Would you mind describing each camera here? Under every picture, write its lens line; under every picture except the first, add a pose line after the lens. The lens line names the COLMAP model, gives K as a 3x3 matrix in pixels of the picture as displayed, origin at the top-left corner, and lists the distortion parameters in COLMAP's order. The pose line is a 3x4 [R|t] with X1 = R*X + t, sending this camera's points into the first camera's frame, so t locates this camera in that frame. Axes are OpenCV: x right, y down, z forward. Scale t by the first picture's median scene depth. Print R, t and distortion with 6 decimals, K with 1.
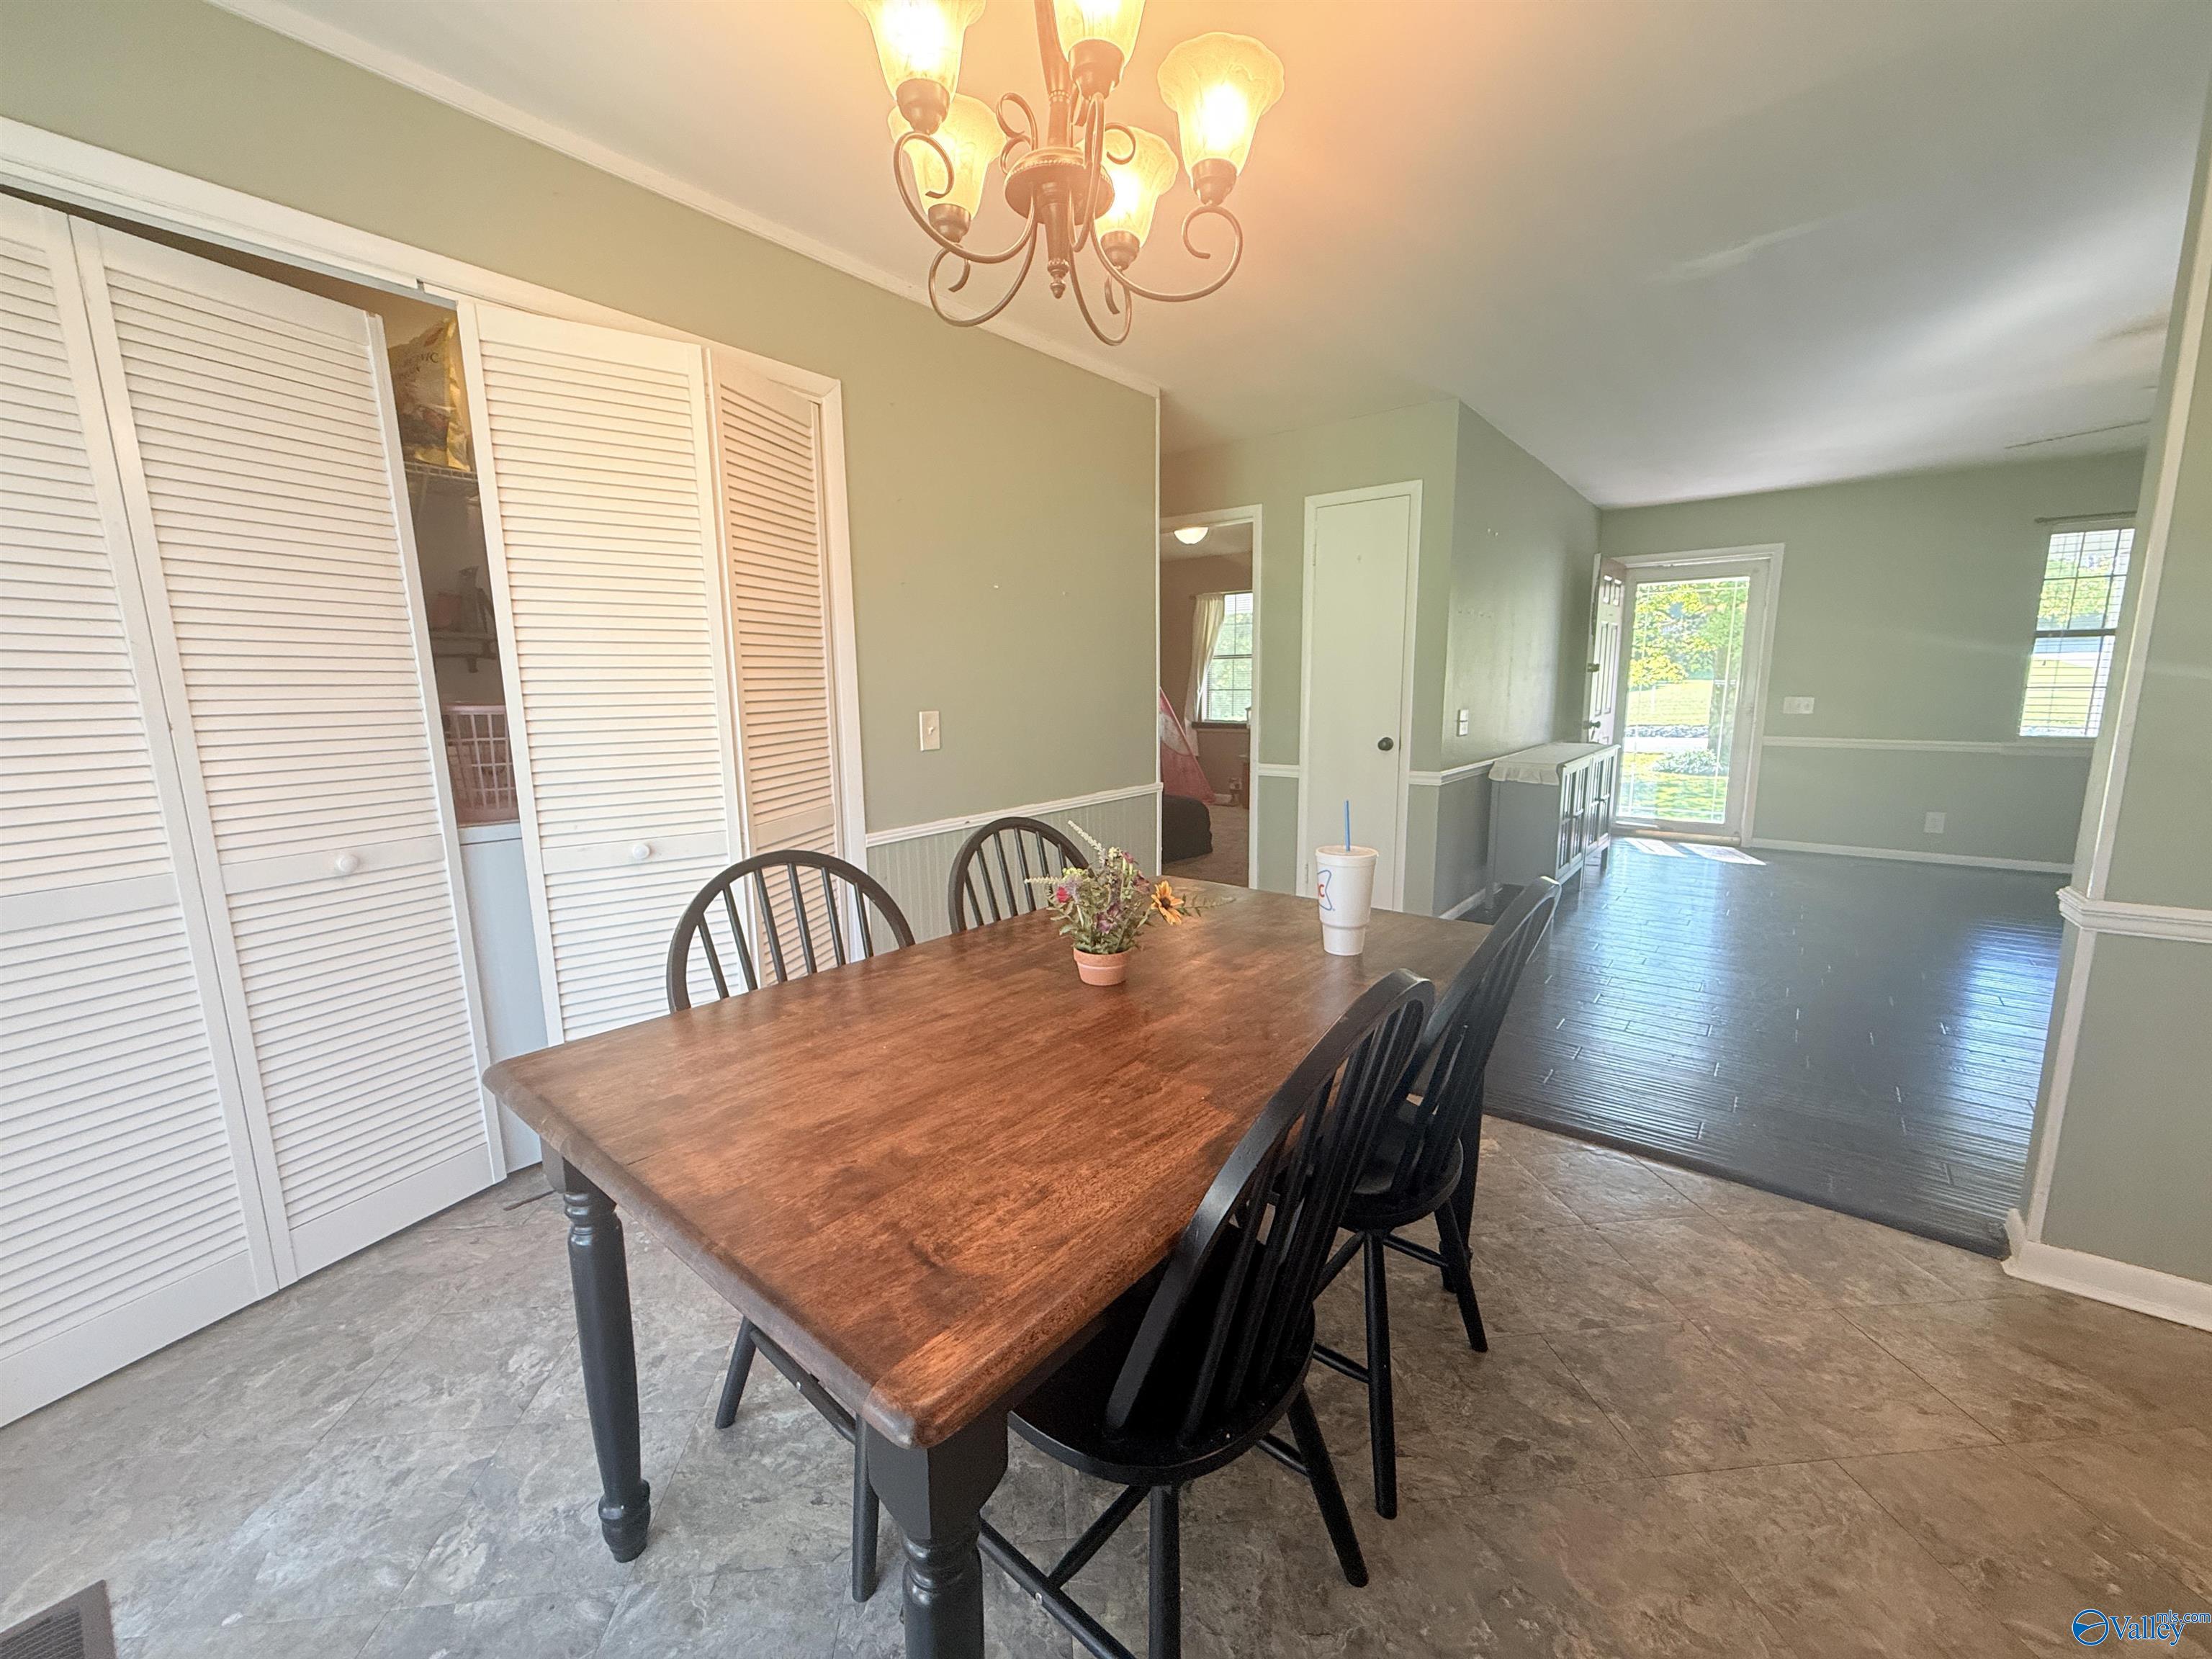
lens RADIAL K [[883.4, 0, 1110.4], [0, 883.4, 836.7], [0, 0, 1]] dist [-0.000762, 0.000202]
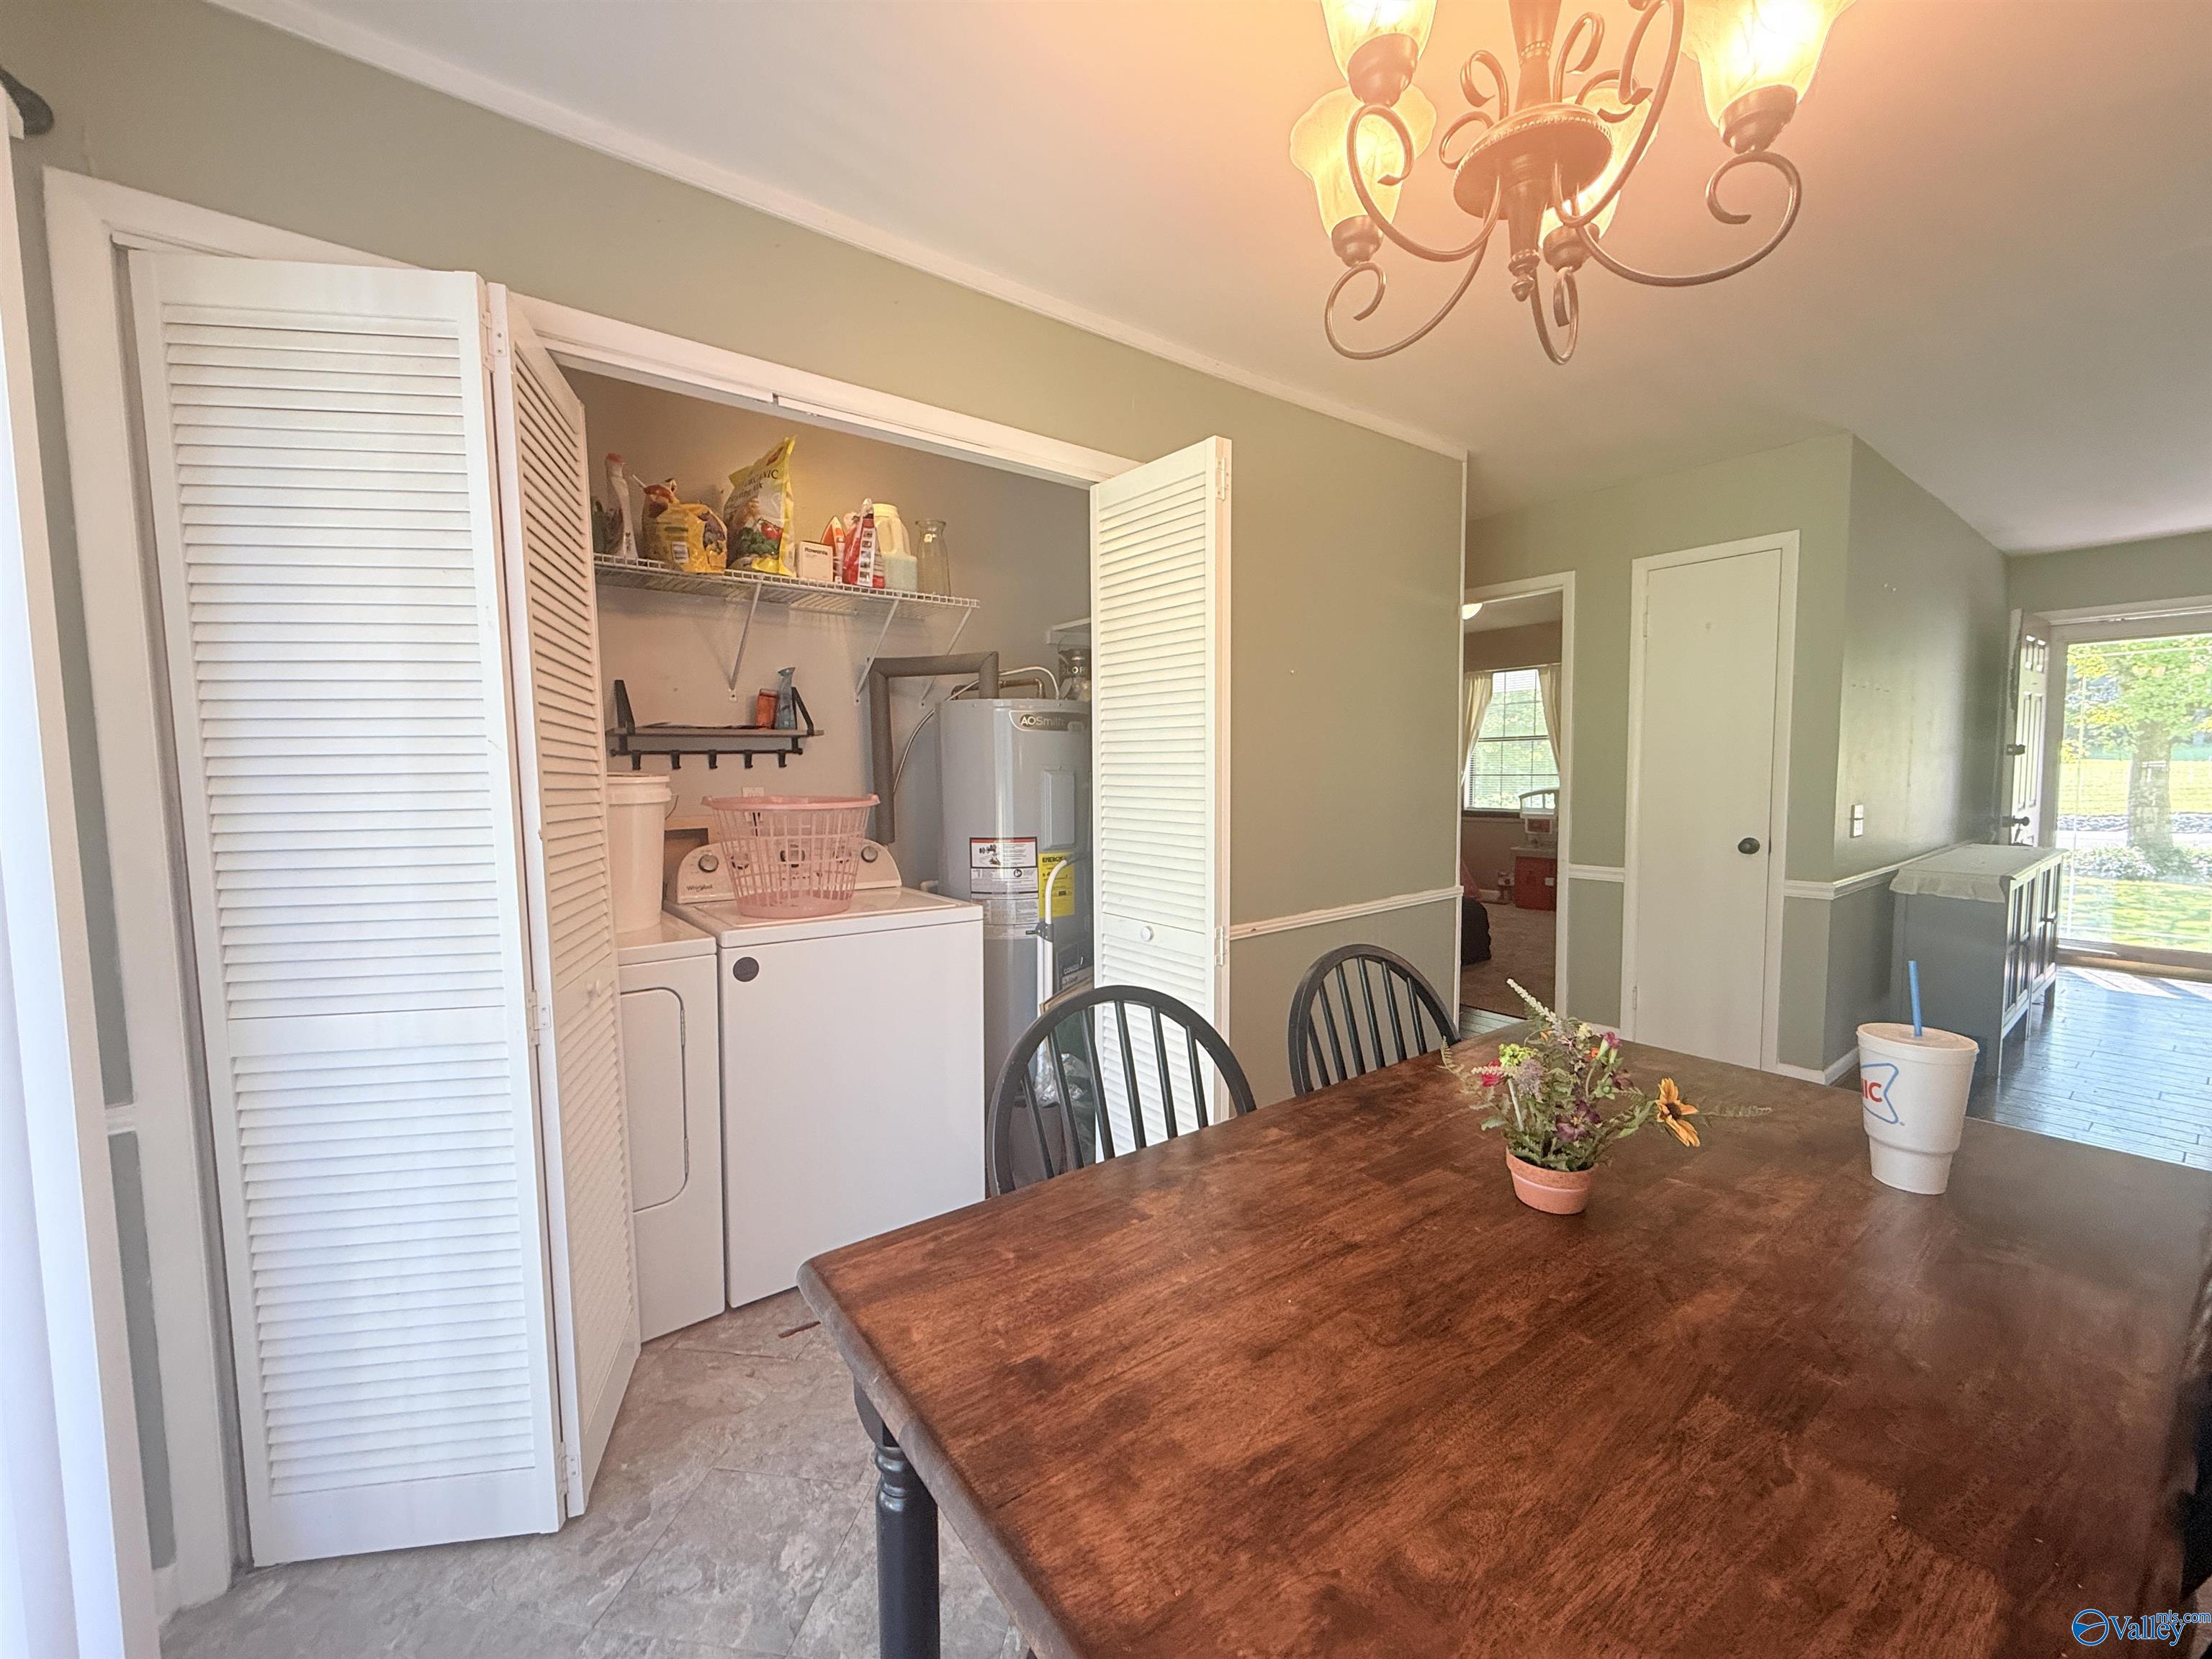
lens RADIAL K [[873.4, 0, 1103.0], [0, 873.4, 834.9], [0, 0, 1]] dist [-0.000332, -0.000290]
pose [[0.969940, 0.015932, -0.242823, -0.148966], [-0.037906, 0.995566, -0.086093, -0.046497], [0.240374, 0.092710, 0.966243, 0.150280]]
